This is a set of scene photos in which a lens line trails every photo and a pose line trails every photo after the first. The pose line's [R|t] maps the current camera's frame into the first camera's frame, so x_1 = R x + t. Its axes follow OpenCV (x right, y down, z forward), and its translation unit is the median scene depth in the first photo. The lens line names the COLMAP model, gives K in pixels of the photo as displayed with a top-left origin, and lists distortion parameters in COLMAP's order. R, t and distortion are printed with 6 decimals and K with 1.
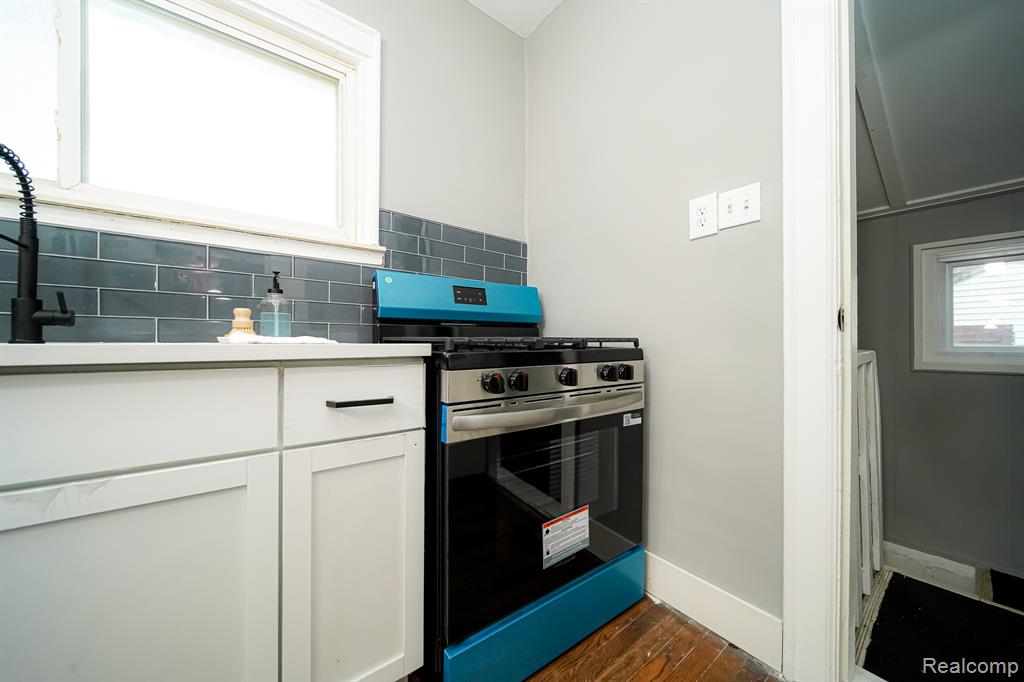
lens RADIAL K [[363.1, 0, 512.0], [0, 363.1, 341.0], [0, 0, 1]] dist [-0.001094, -0.000234]
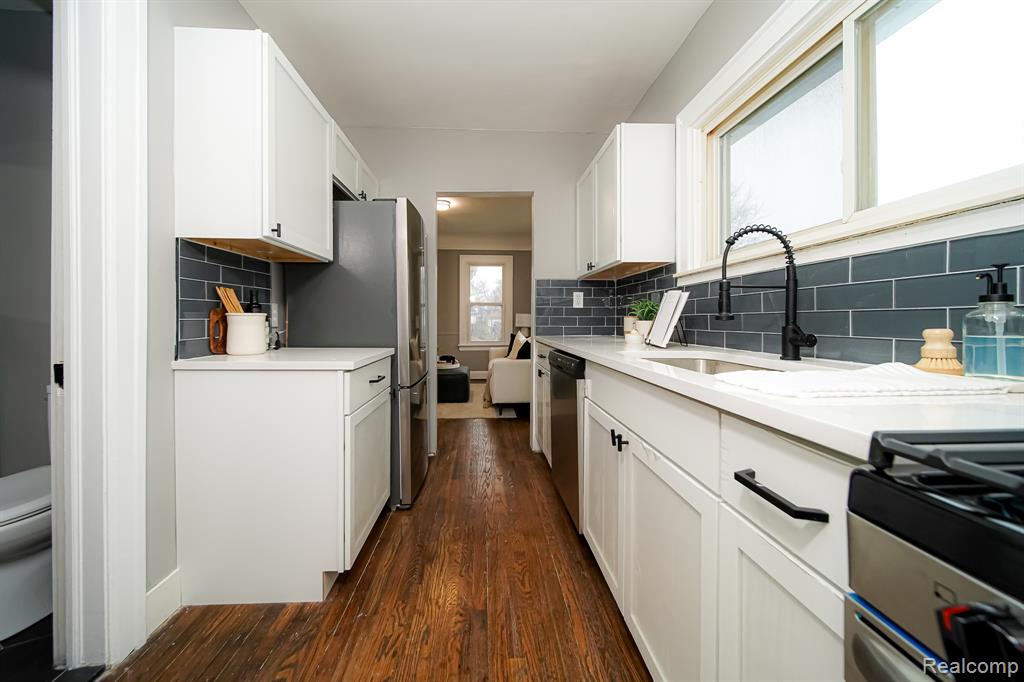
lens RADIAL K [[380.6, 0, 499.3], [0, 380.6, 324.6], [0, 0, 1]] dist [-0.000538, -0.000113]
pose [[-0.568813, 0.007803, -0.822430, 0.315308], [0.003923, 0.999969, 0.006774, -0.103922], [0.822458, 0.000627, -0.568826, 0.704916]]
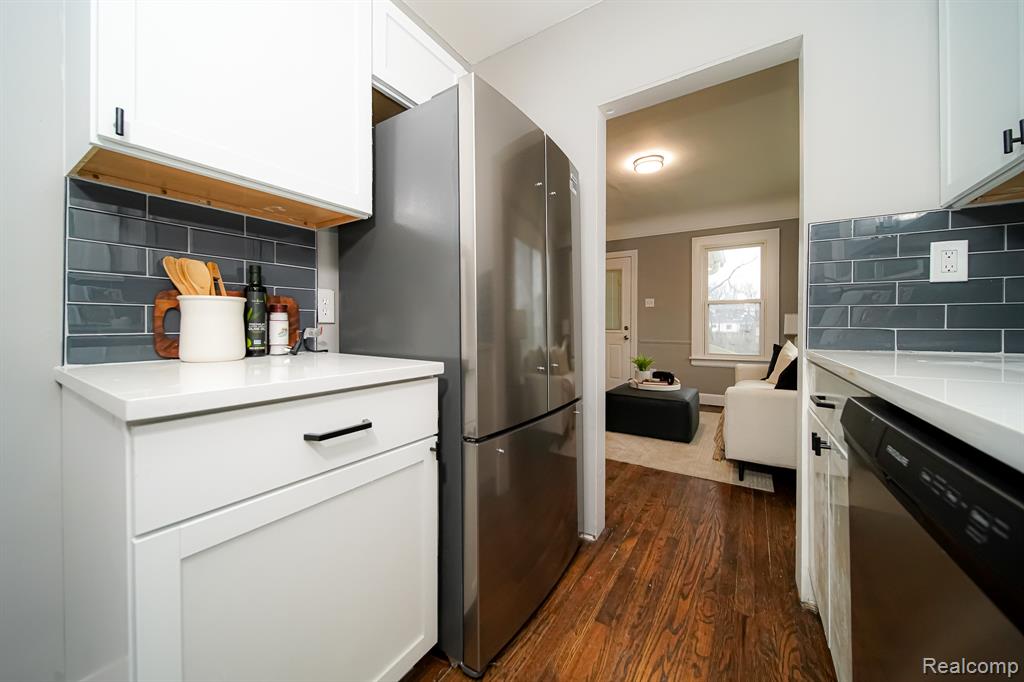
lens RADIAL K [[374.6, 0, 506.1], [0, 374.6, 325.6], [0, 0, 1]] dist [-0.002048, -0.000259]
pose [[-0.940358, -0.007935, -0.340094, -0.759686], [-0.004681, 0.999935, -0.010385, -0.062270], [0.340154, -0.008174, -0.940334, 0.163400]]
